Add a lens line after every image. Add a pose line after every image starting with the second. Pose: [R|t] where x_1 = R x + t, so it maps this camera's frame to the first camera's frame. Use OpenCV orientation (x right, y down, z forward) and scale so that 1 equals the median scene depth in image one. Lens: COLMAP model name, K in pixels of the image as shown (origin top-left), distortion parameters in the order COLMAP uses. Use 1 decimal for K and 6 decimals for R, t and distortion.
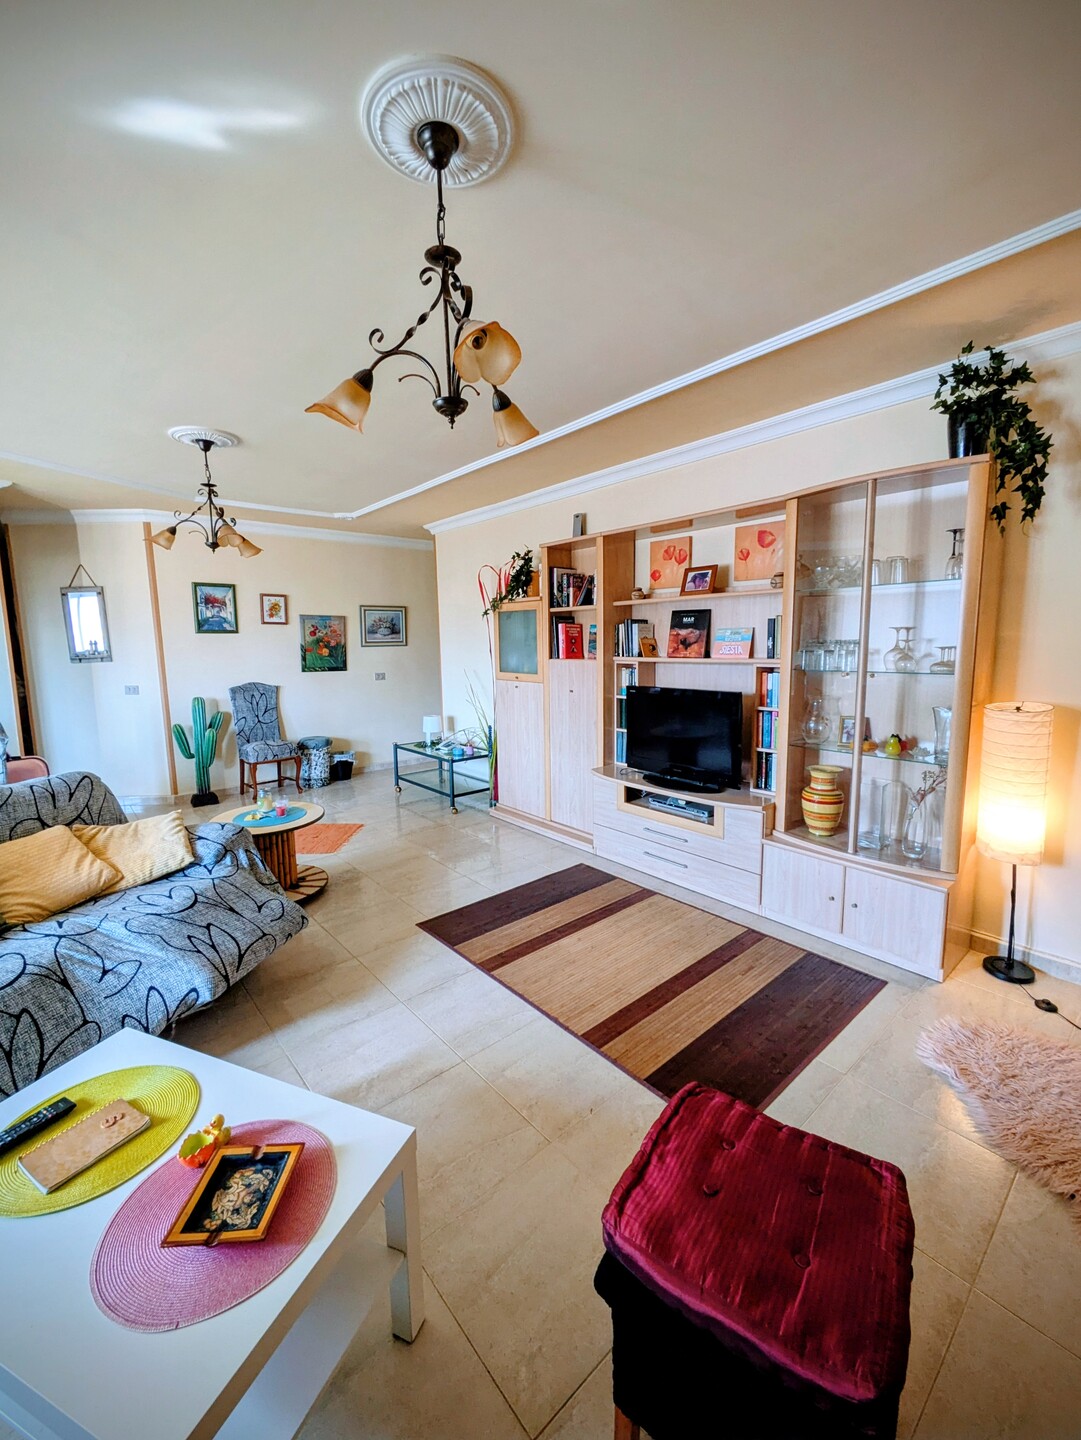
lens RADIAL K [[611.9, 0, 539.5], [0, 611.9, 715.8], [0, 0, 1]] dist [0.000256, 0.000719]
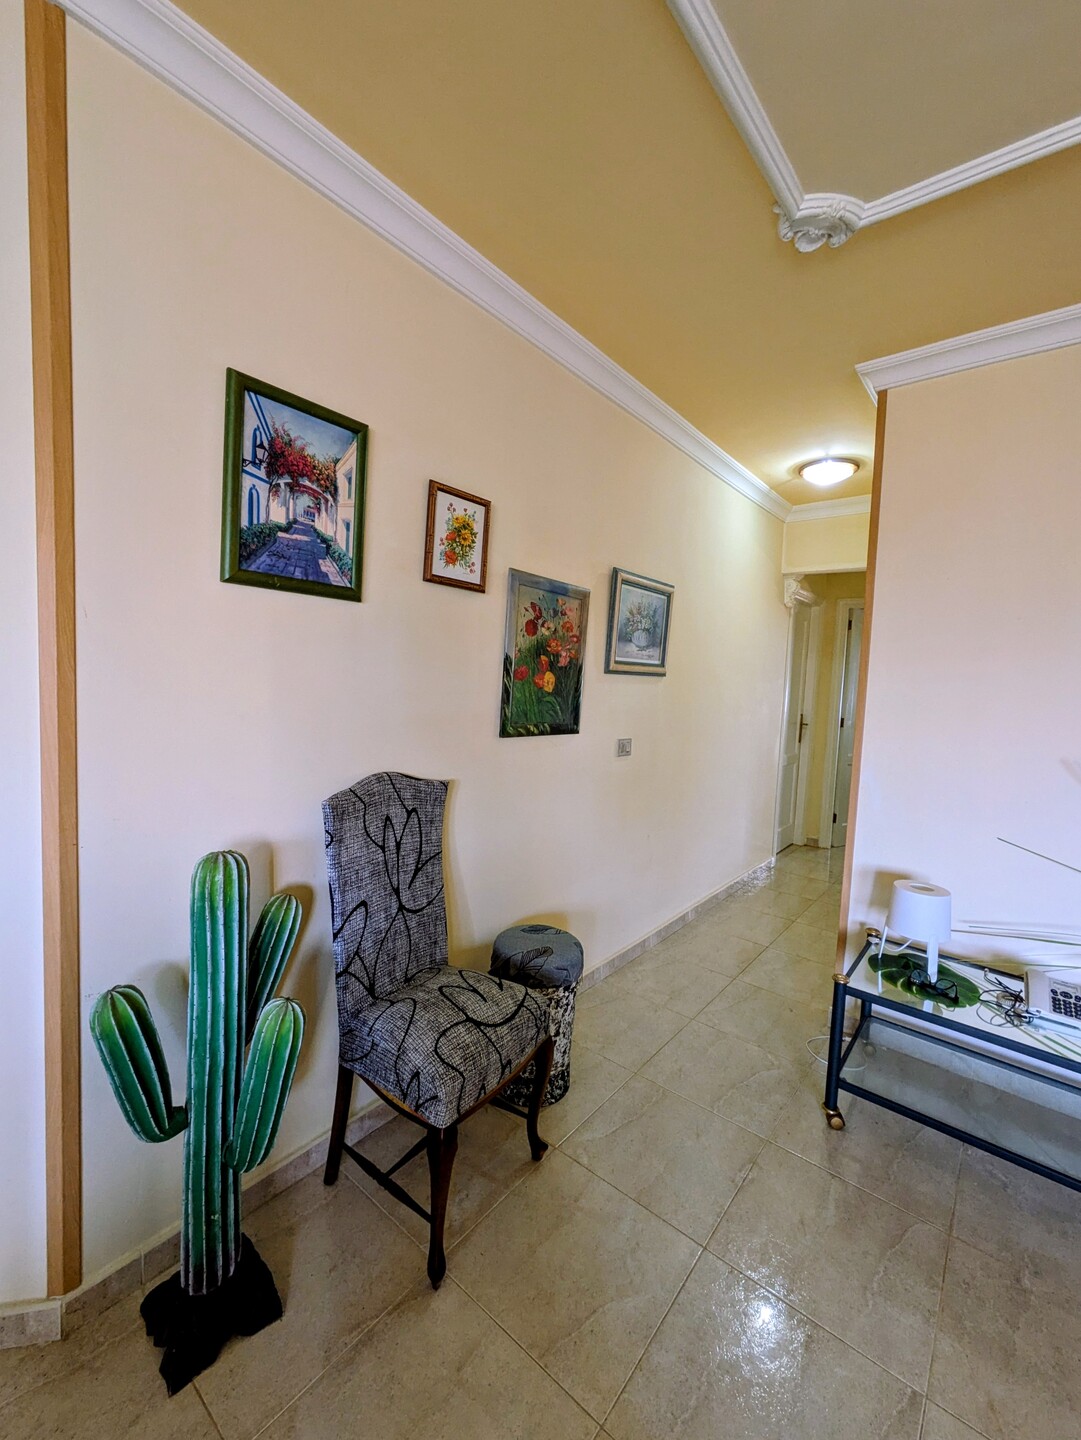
lens RADIAL K [[611.9, 0, 533.8], [0, 611.9, 712.4], [0, 0, 1]] dist [0.000256, 0.000719]
pose [[0.985271, 0.046380, 0.164589, -0.443682], [-0.035235, 0.996924, -0.070004, -0.064987], [-0.167329, 0.063173, 0.983875, 0.690593]]
